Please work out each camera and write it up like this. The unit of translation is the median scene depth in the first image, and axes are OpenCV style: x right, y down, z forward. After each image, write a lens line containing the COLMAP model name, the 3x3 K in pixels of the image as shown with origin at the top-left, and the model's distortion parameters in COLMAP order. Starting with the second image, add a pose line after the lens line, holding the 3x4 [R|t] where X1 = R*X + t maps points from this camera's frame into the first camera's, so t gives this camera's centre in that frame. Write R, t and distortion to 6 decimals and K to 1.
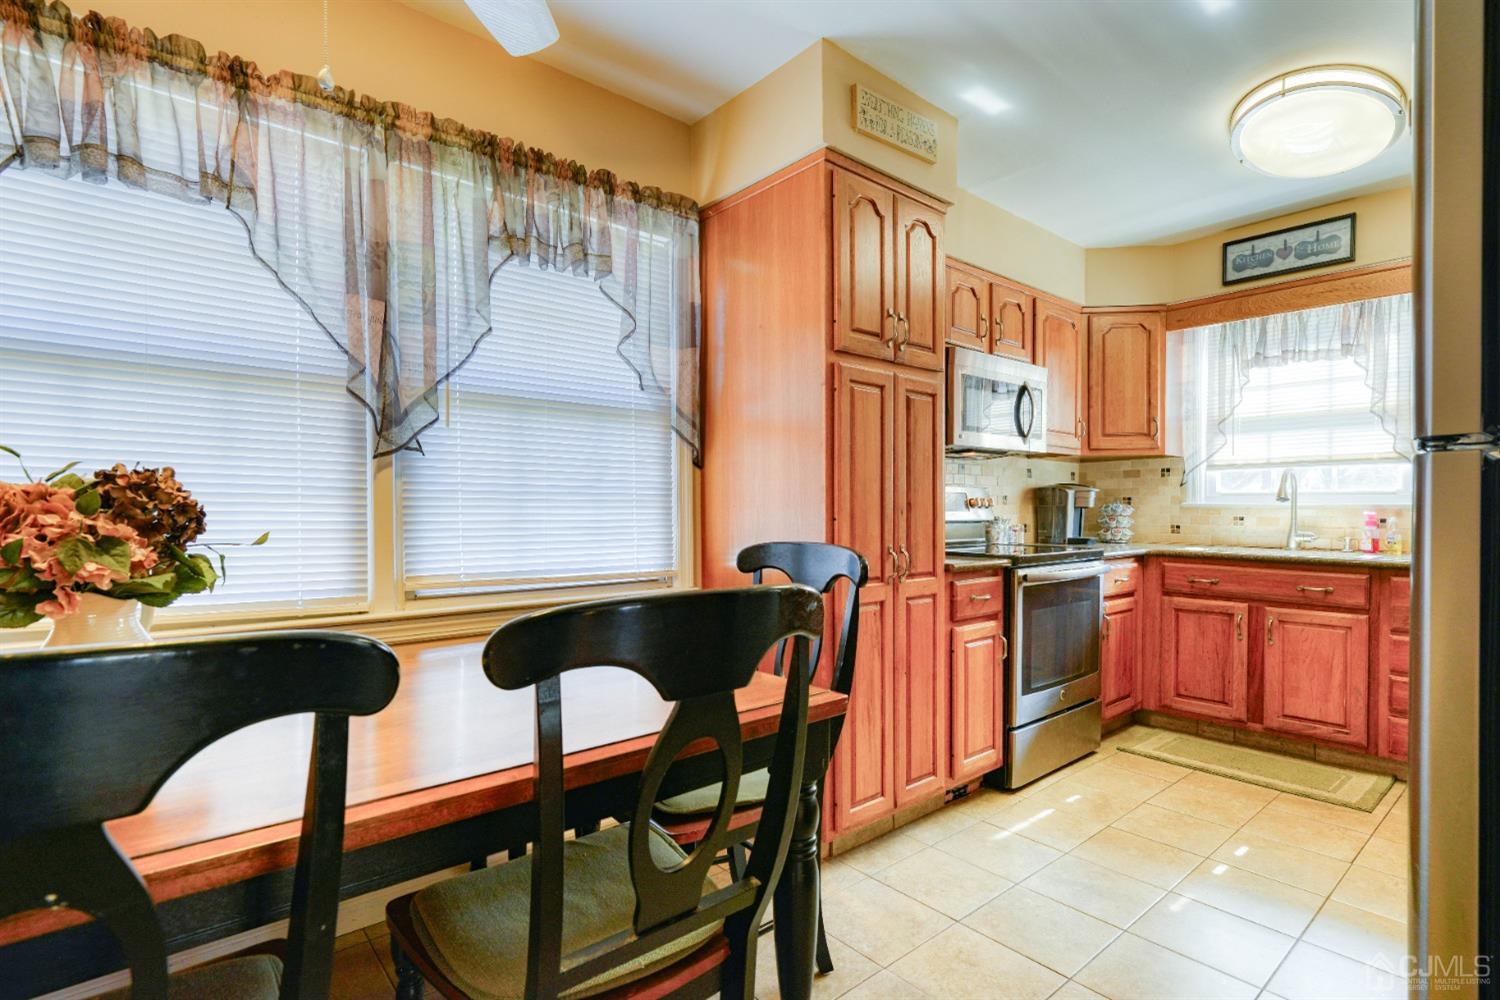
lens RADIAL K [[734.6, 0, 769.1], [0, 734.6, 522.2], [0, 0, 1]] dist [-0.004293, -0.006137]
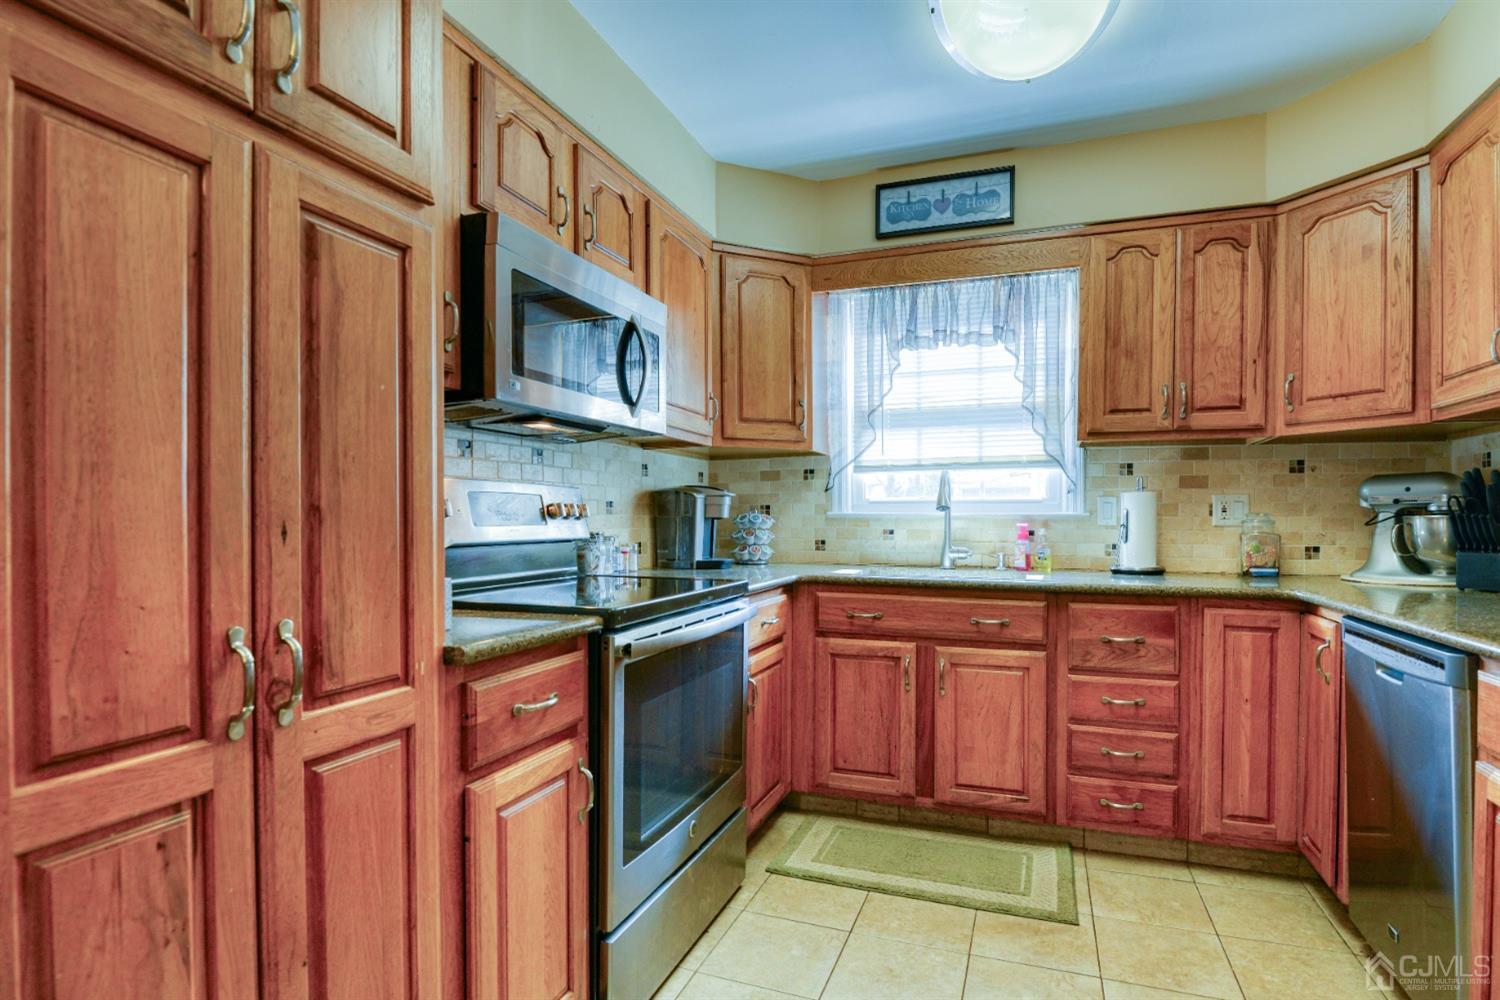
lens RADIAL K [[734.6, 0, 752.2], [0, 734.6, 513.8], [0, 0, 1]] dist [-0.004293, -0.006137]
pose [[0.891678, 0.002297, 0.452664, 0.148343], [0.009566, 0.999668, -0.023917, -0.007722], [-0.452569, 0.025657, 0.891360, 0.379136]]
